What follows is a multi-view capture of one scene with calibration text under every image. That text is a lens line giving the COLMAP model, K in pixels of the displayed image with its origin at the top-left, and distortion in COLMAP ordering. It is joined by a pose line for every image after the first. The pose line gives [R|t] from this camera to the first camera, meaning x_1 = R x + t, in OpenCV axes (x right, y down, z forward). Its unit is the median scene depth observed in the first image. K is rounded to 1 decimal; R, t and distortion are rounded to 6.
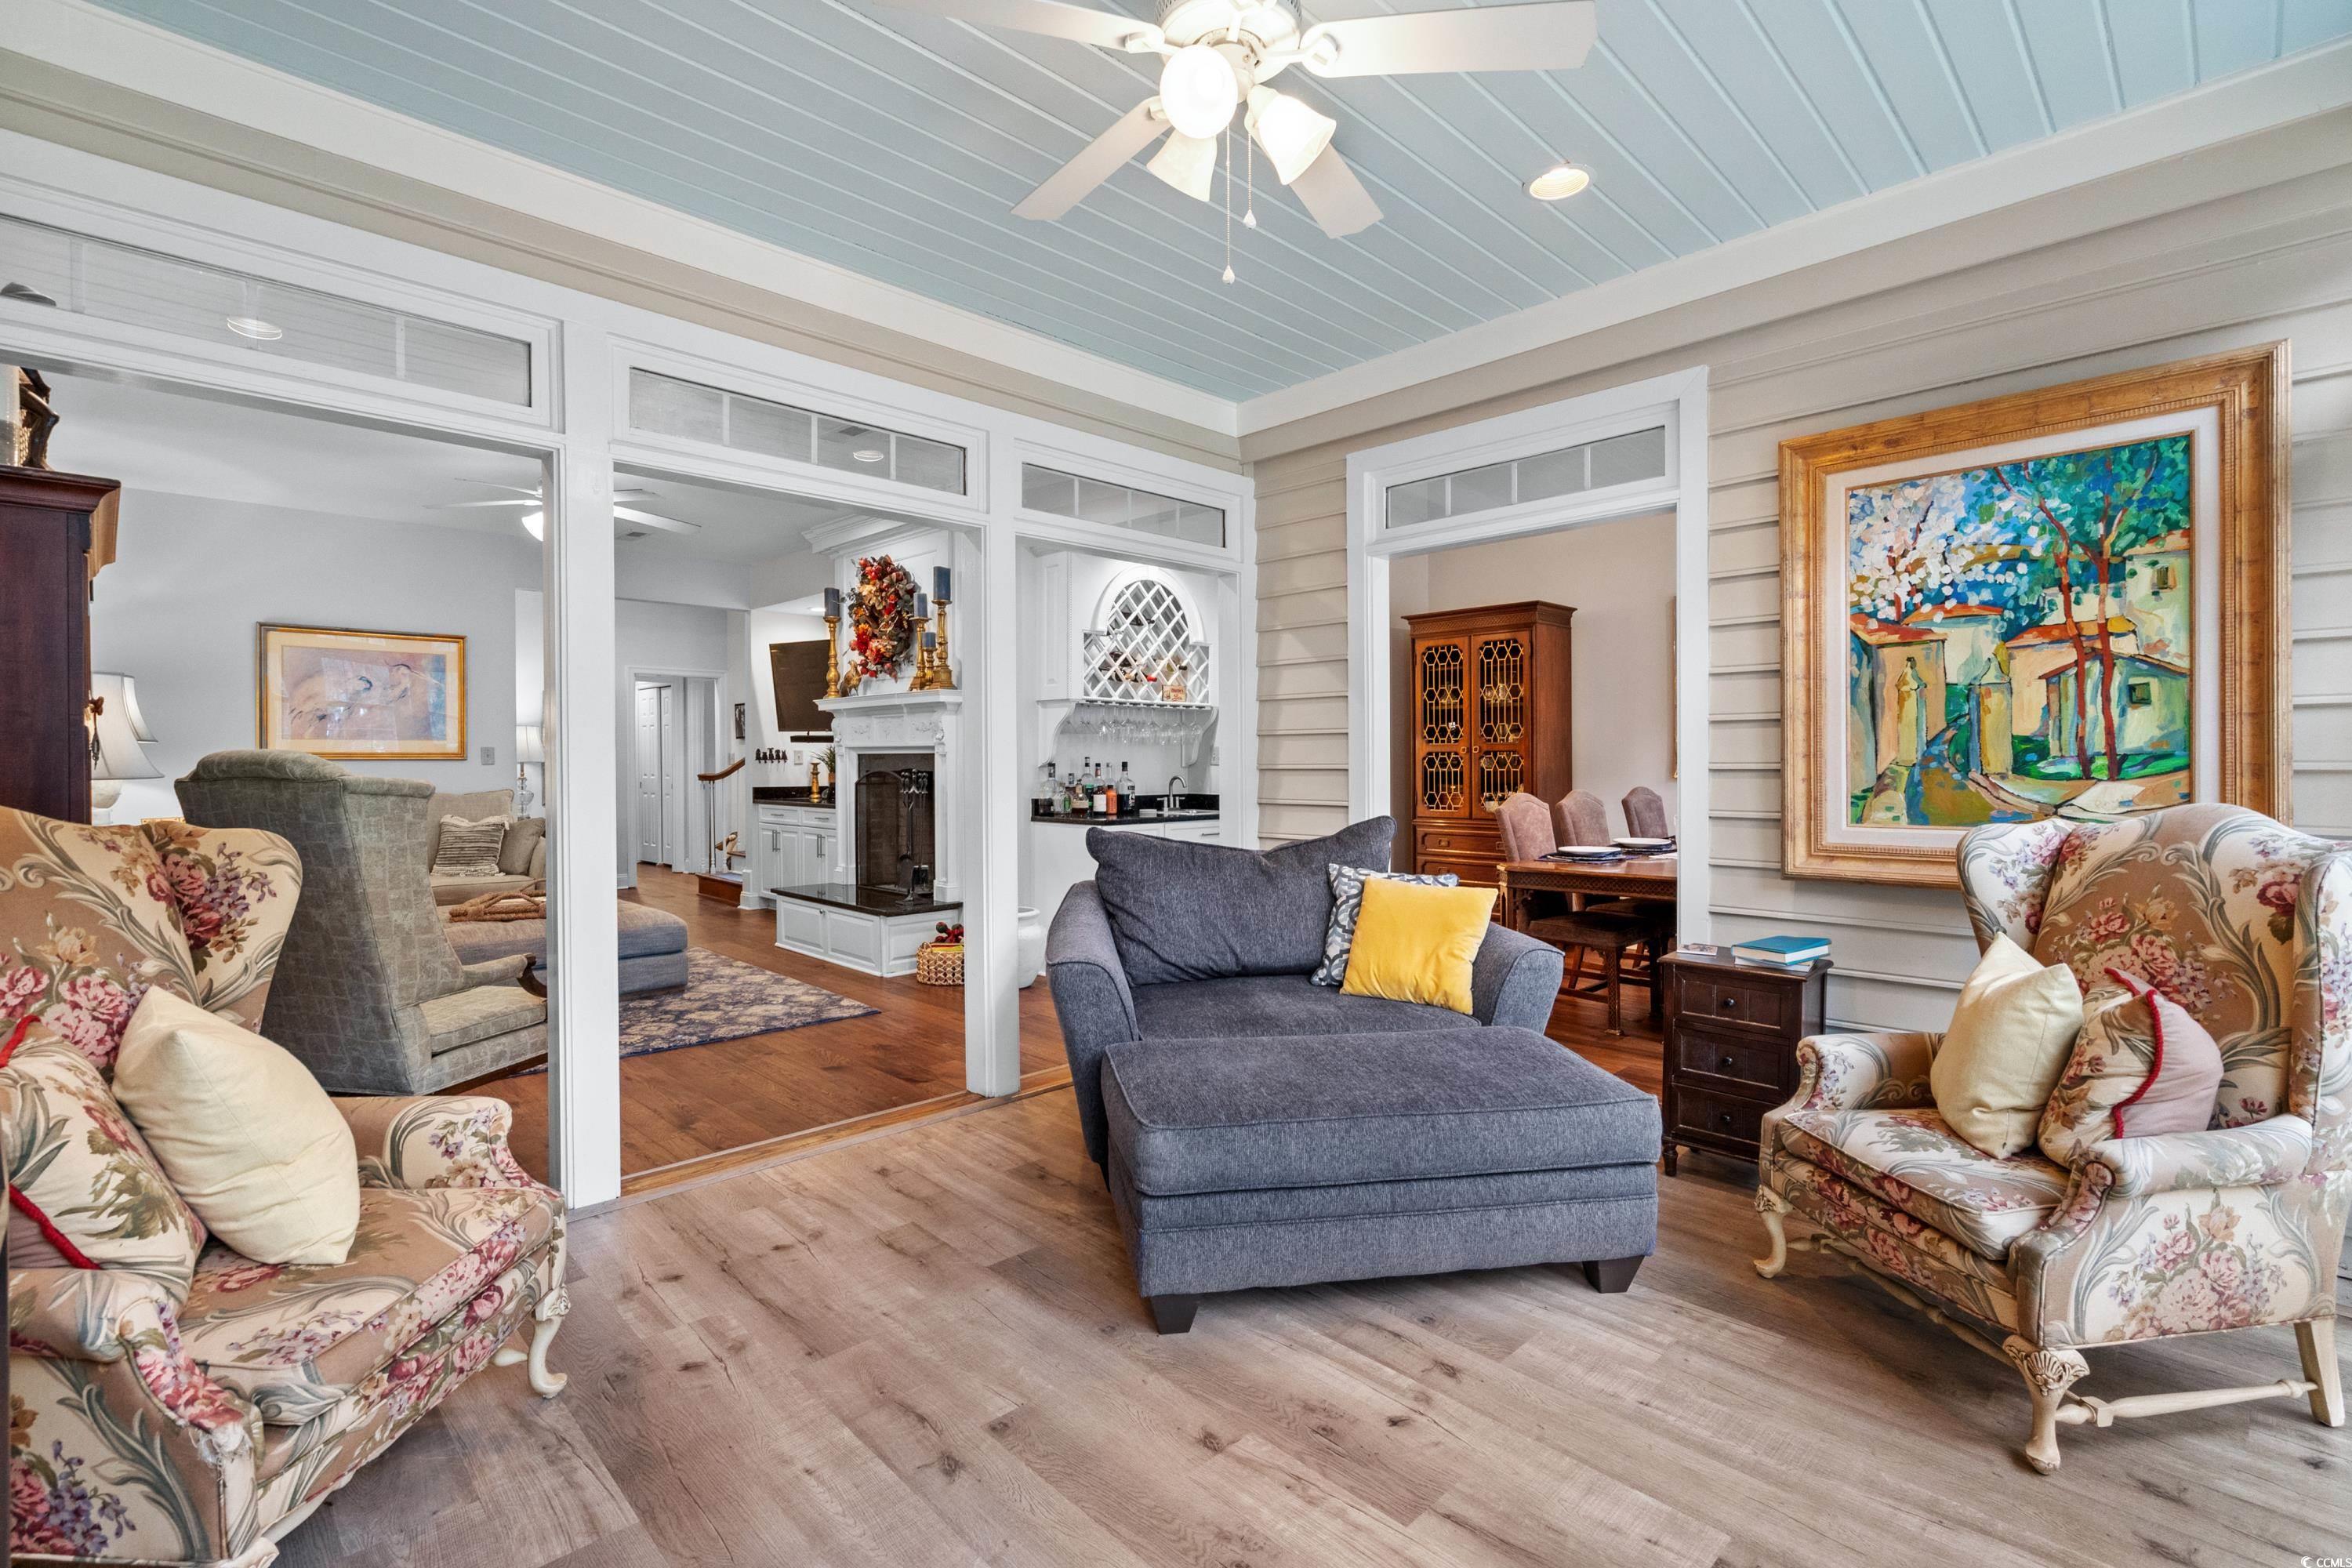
lens RADIAL K [[1077.4, 0, 1171.0], [0, 1077.4, 772.1], [0, 0, 1]] dist [-0.000700, 0.000066]
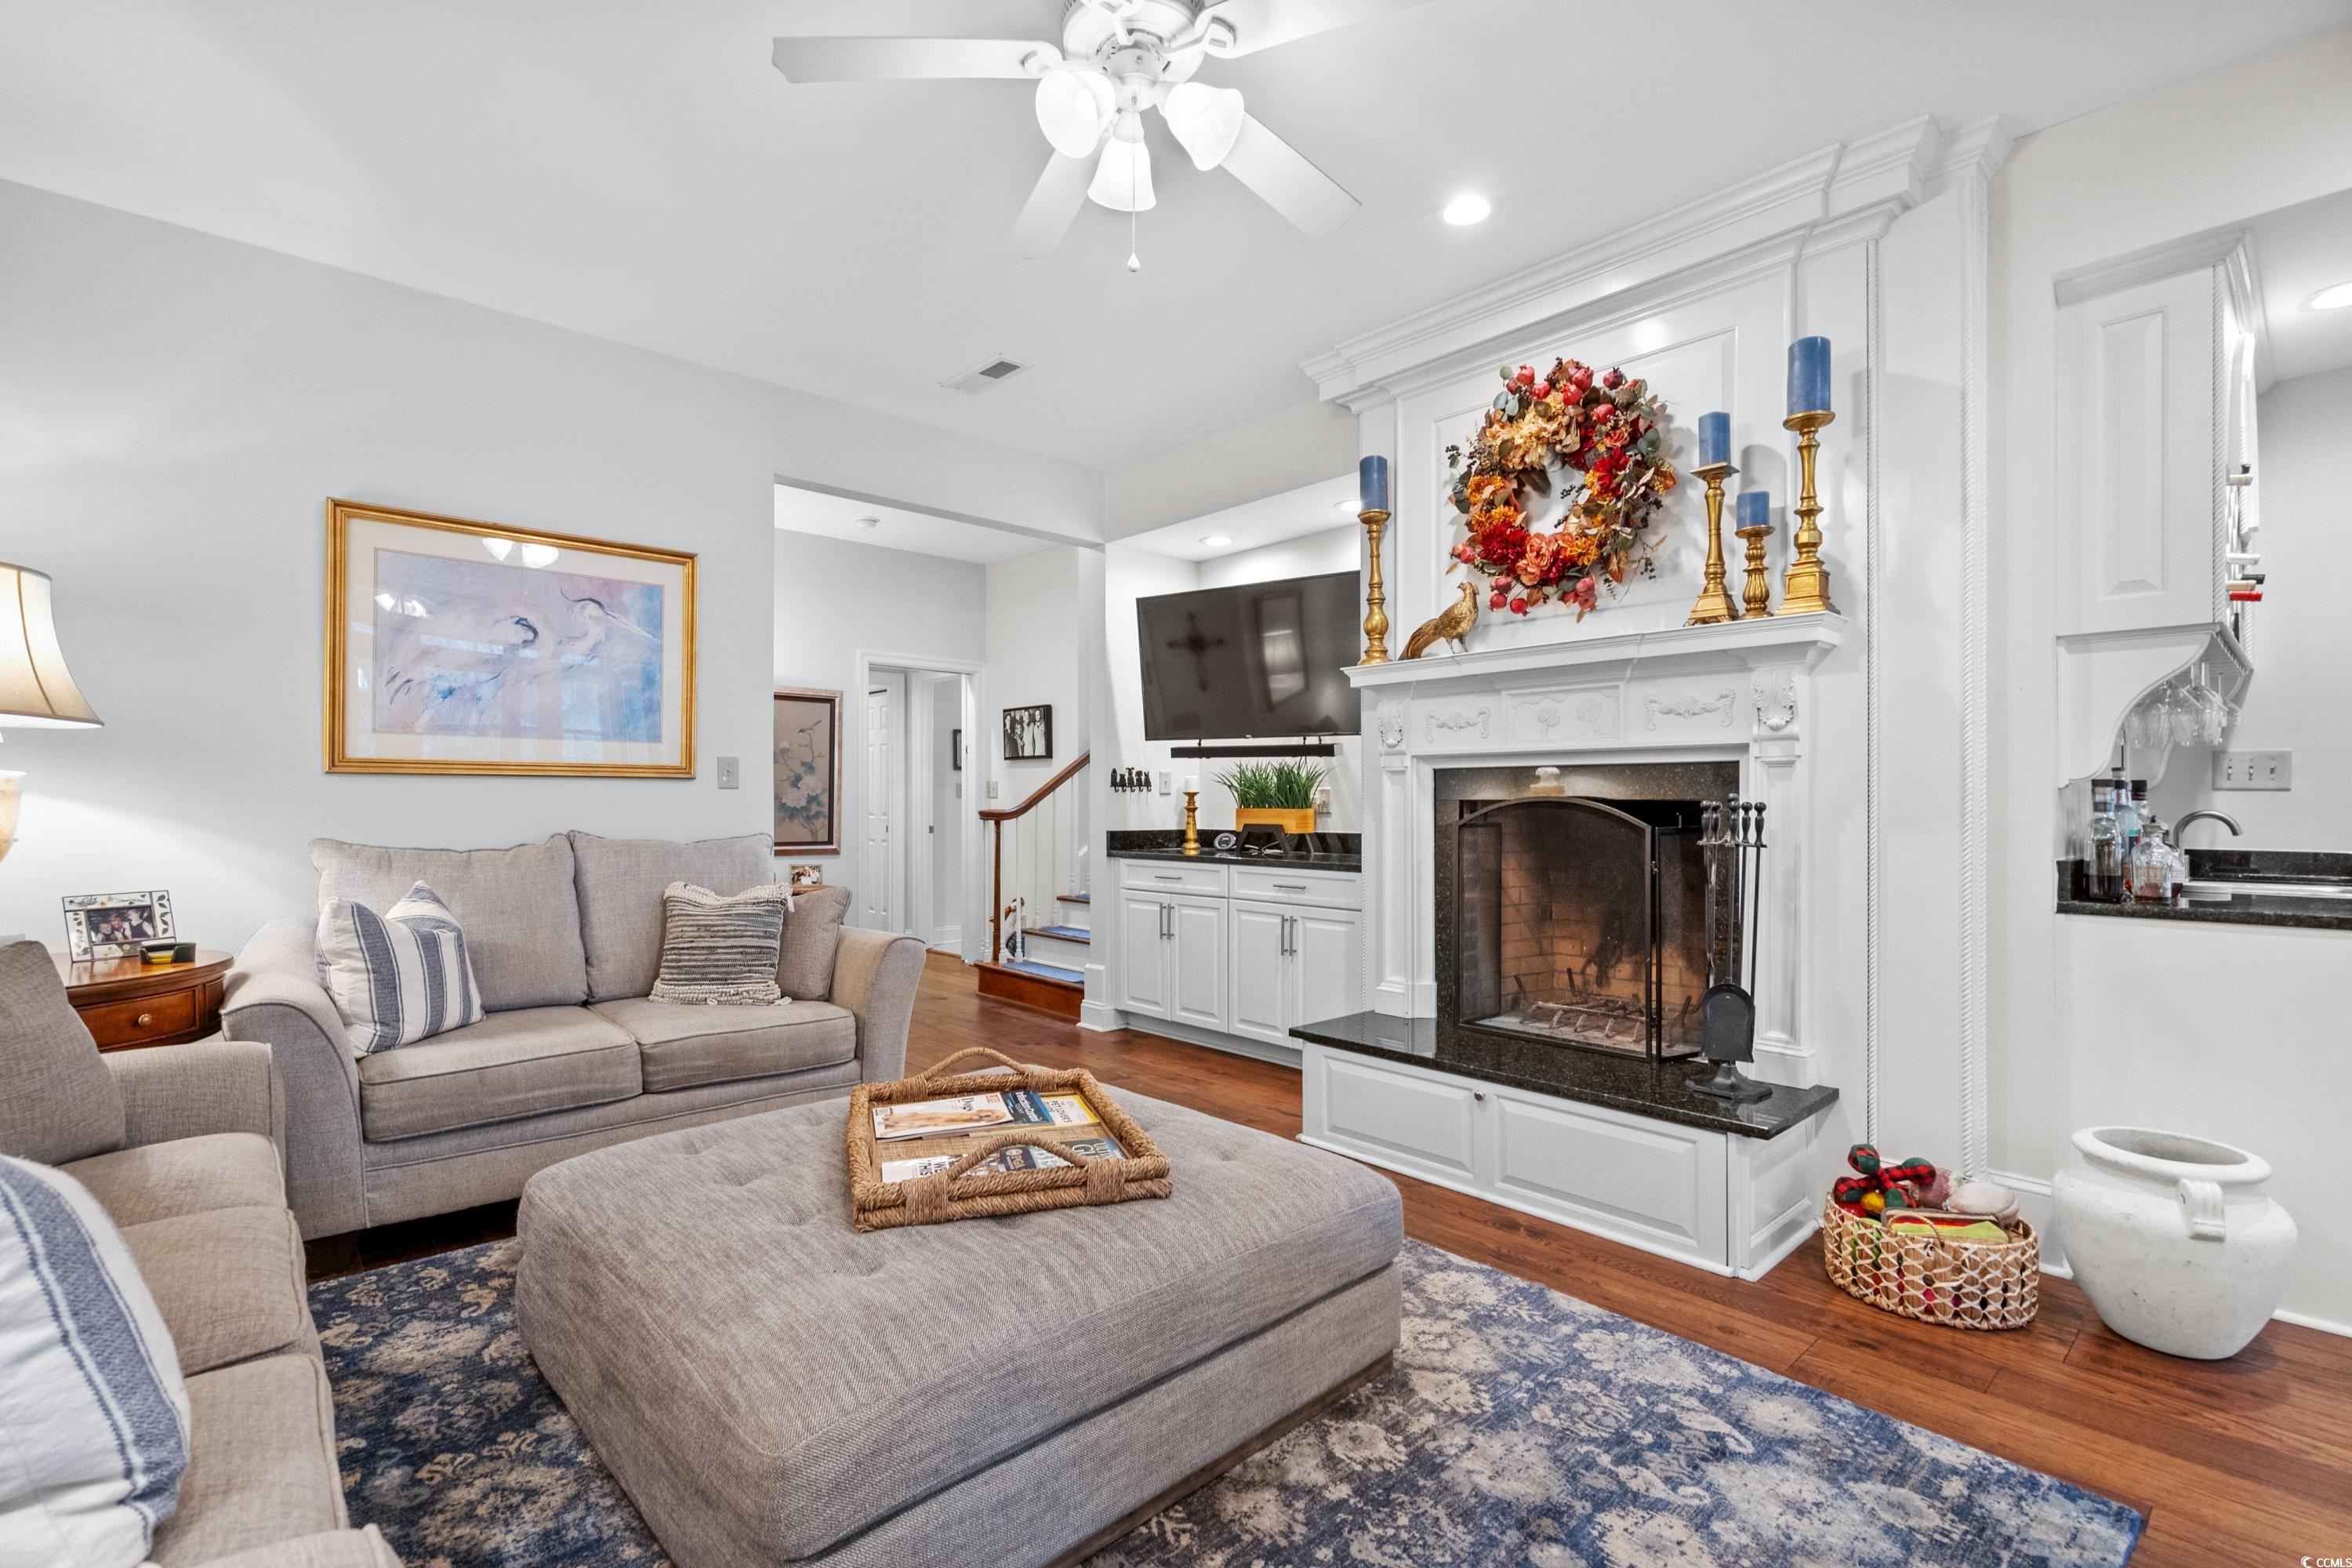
lens RADIAL K [[1065.6, 0, 1169.8], [0, 1065.6, 799.5], [0, 0, 1]] dist [-0.002653, -0.000149]
pose [[0.999290, 0.002370, -0.037605, -0.407906], [-0.002970, 0.999869, -0.015901, 0.007089], [0.037562, 0.016002, 0.999166, 0.485900]]
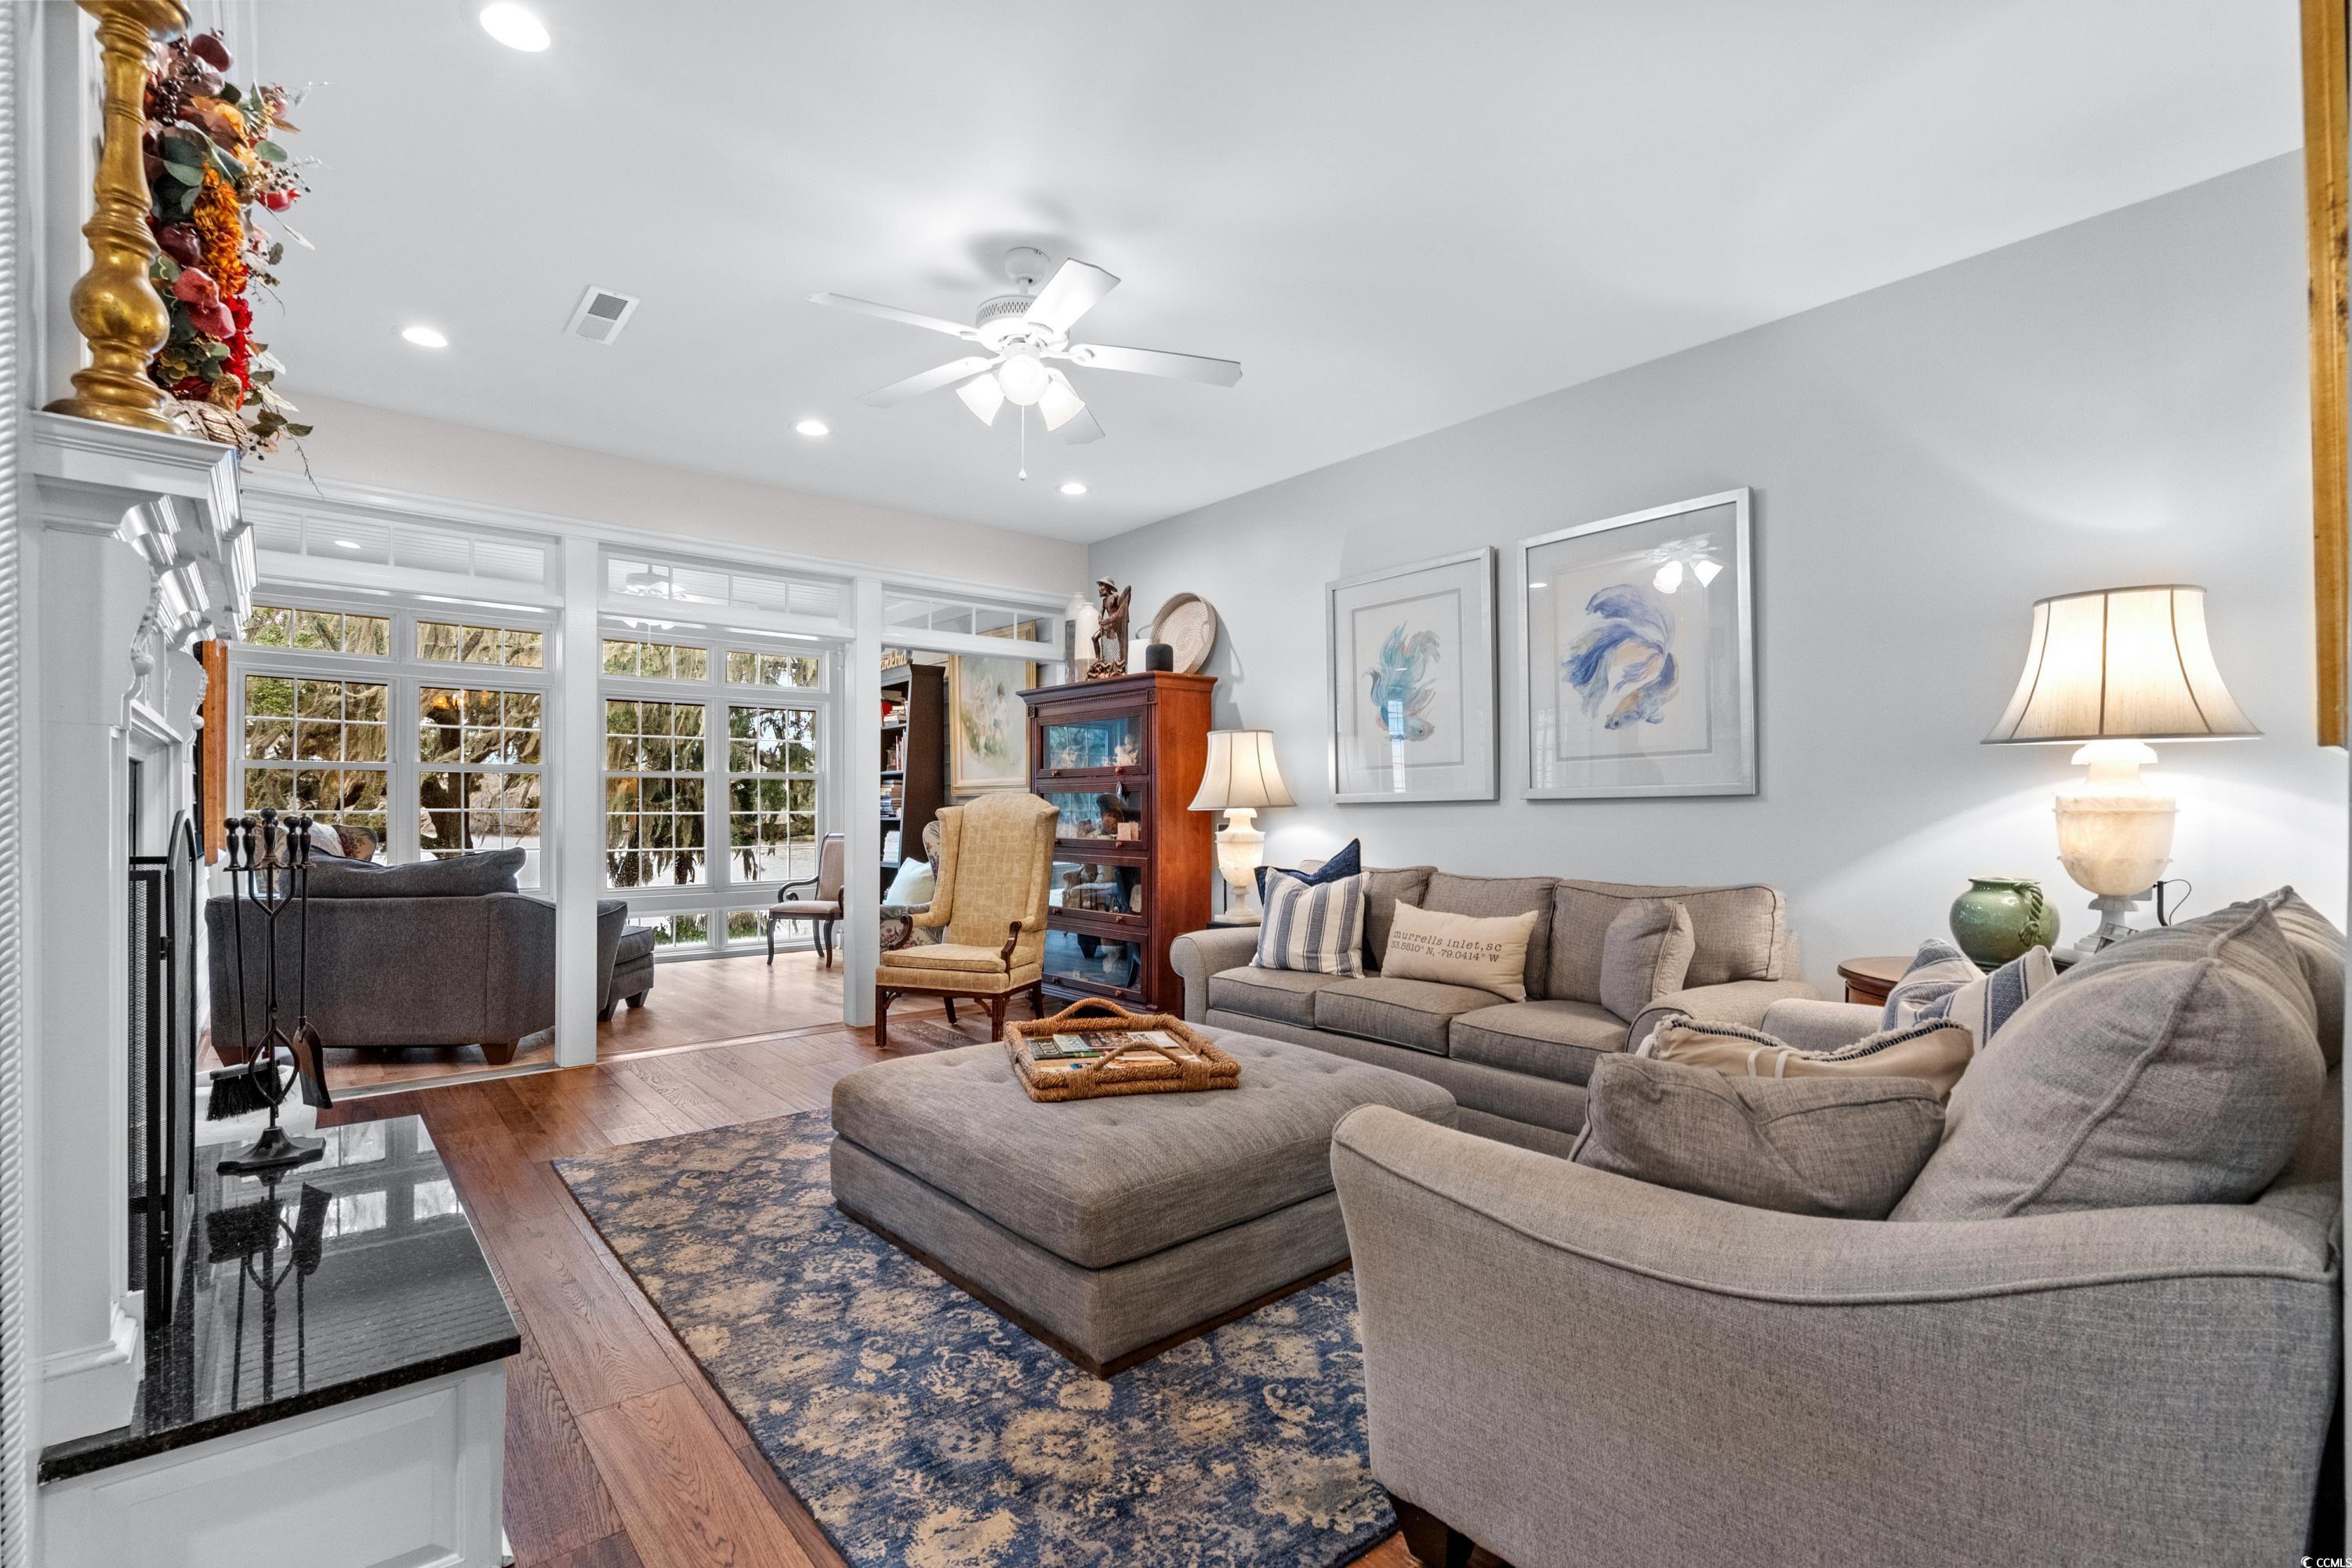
lens RADIAL K [[1065.6, 0, 1169.8], [0, 1065.6, 799.5], [0, 0, 1]] dist [-0.002653, -0.000149]
pose [[-0.997469, 0.001279, 0.071086, -0.522855], [0.001507, 0.999994, 0.003150, -0.006219], [-0.071082, 0.003249, -0.997465, 1.211946]]
